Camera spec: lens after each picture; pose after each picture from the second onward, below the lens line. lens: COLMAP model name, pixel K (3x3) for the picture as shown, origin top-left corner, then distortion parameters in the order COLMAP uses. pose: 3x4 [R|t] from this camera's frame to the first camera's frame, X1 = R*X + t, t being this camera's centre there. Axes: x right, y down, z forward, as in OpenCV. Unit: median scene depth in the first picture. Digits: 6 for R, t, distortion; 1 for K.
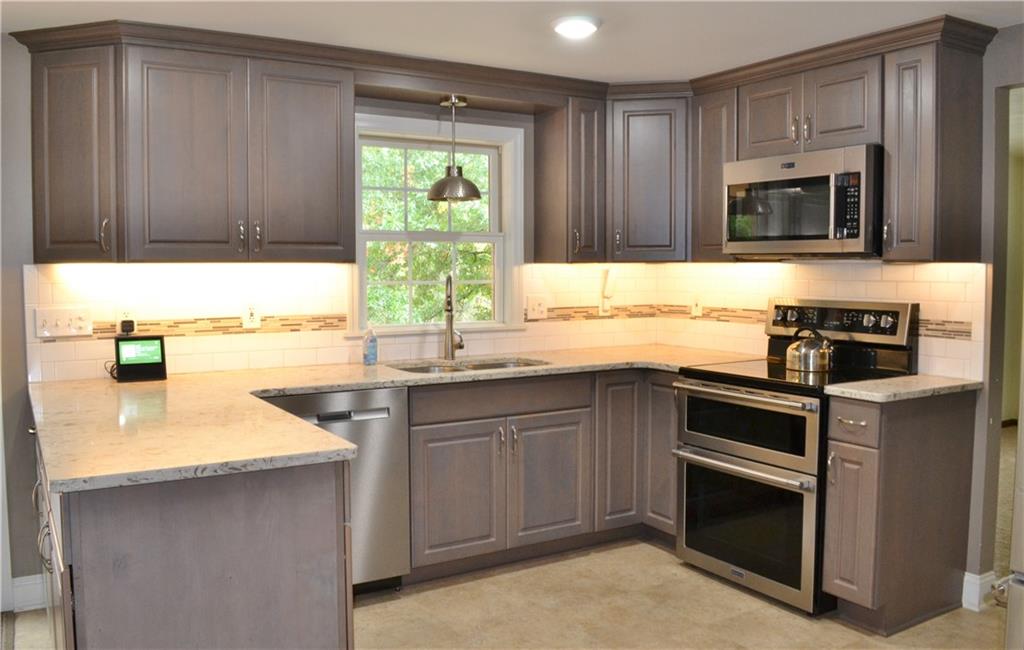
lens RADIAL K [[845.7, 0, 512.0], [0, 845.7, 325.0], [0, 0, 1]] dist [-0.079714, -0.003966]
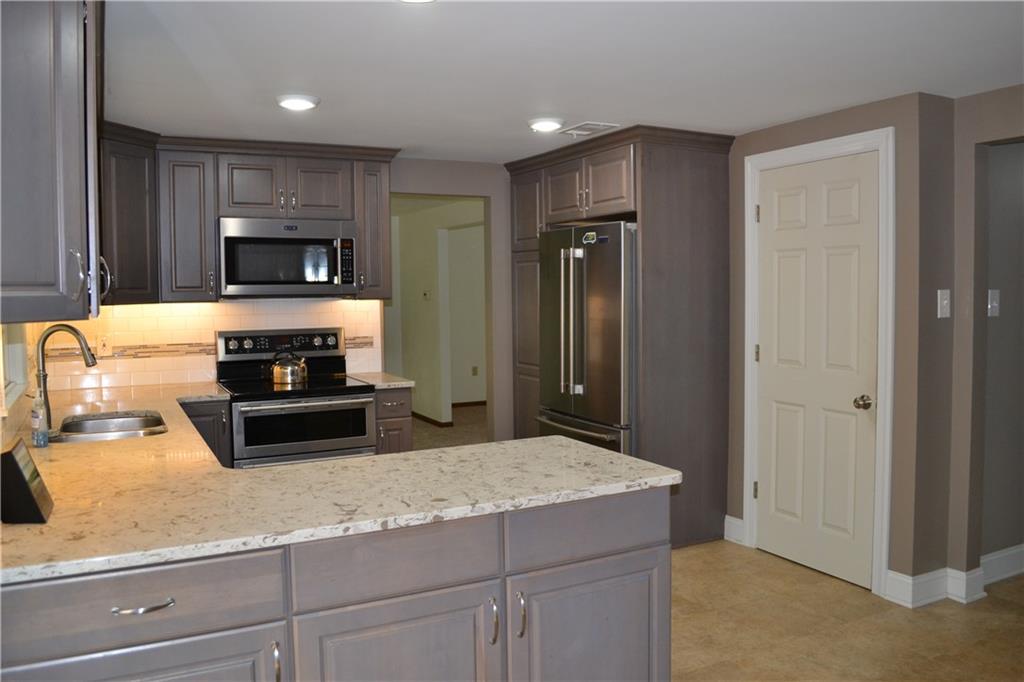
lens RADIAL K [[817.9, 0, 512.0], [0, 817.9, 341.0], [0, 0, 1]] dist [-0.081194, 0.009490]
pose [[0.073292, -0.062163, 0.995371, -0.957711], [0.080307, 0.995182, 0.056238, -0.059326], [-0.994072, 0.075814, 0.077931, 0.588240]]
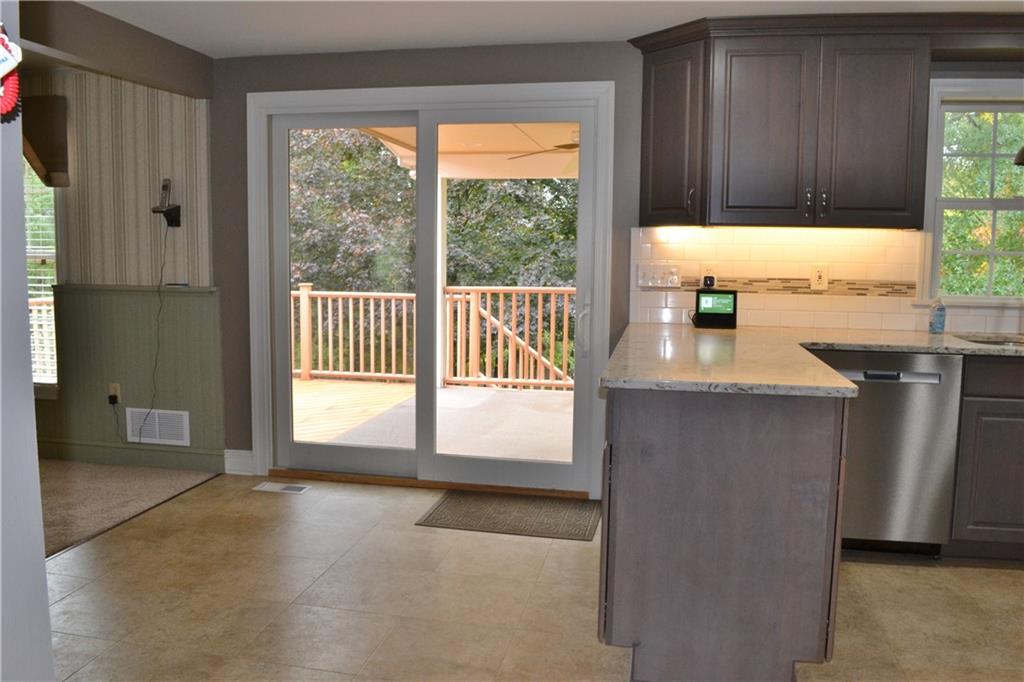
lens RADIAL K [[817.9, 0, 512.0], [0, 817.9, 341.0], [0, 0, 1]] dist [-0.081194, 0.009490]
pose [[0.738698, 0.085313, -0.668616, 0.106878], [-0.057010, 0.996311, 0.064141, 0.027357], [0.671622, -0.009263, 0.740836, -0.038102]]
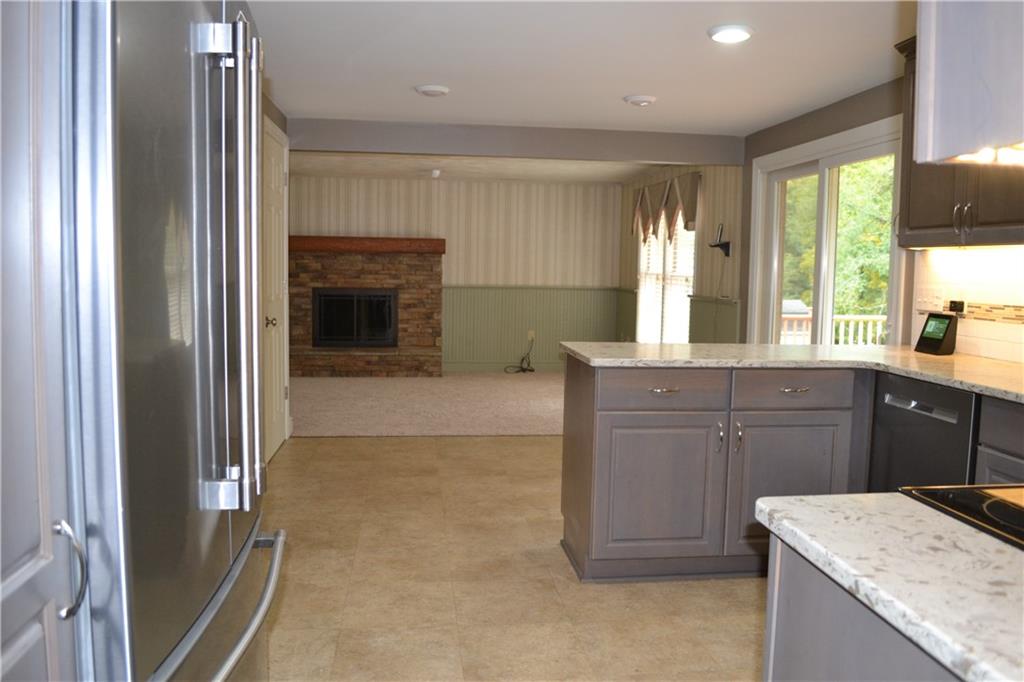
lens RADIAL K [[817.9, 0, 512.0], [0, 817.9, 341.0], [0, 0, 1]] dist [-0.081194, 0.009490]
pose [[-0.412330, 0.074635, -0.907972, 0.749339], [-0.082199, 0.989526, 0.118667, -0.030478], [0.907319, 0.123565, -0.401876, 0.896235]]
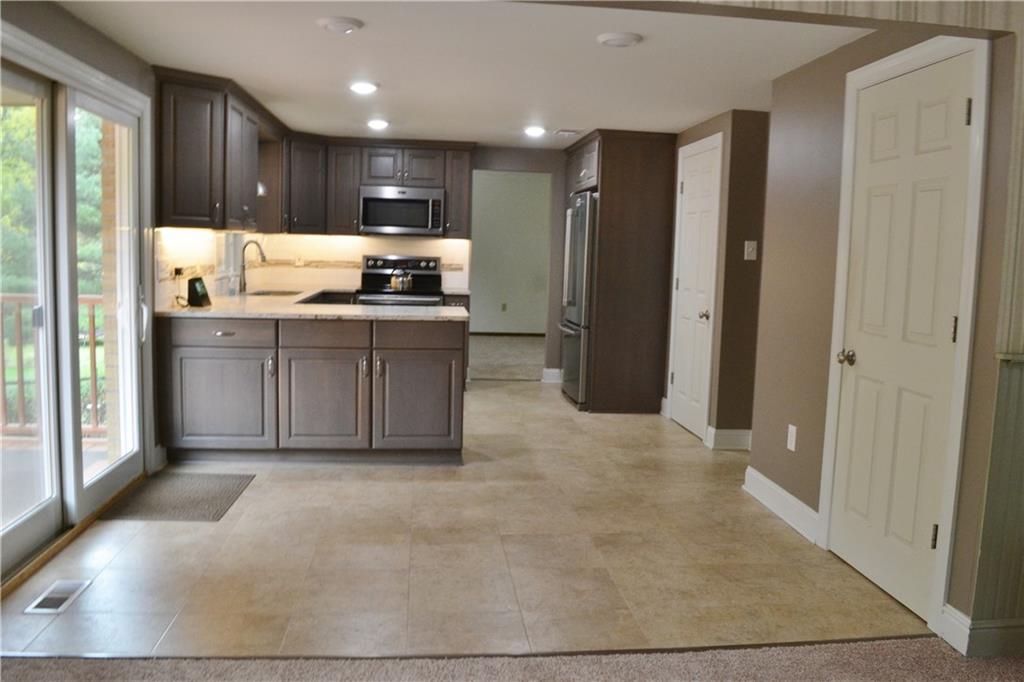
lens RADIAL K [[817.9, 0, 512.0], [0, 817.9, 341.0], [0, 0, 1]] dist [-0.081194, 0.009490]
pose [[0.423421, -0.088591, 0.901591, -1.521114], [0.032324, 0.996051, 0.082692, 0.026826], [-0.905356, -0.005870, 0.424613, -0.151818]]
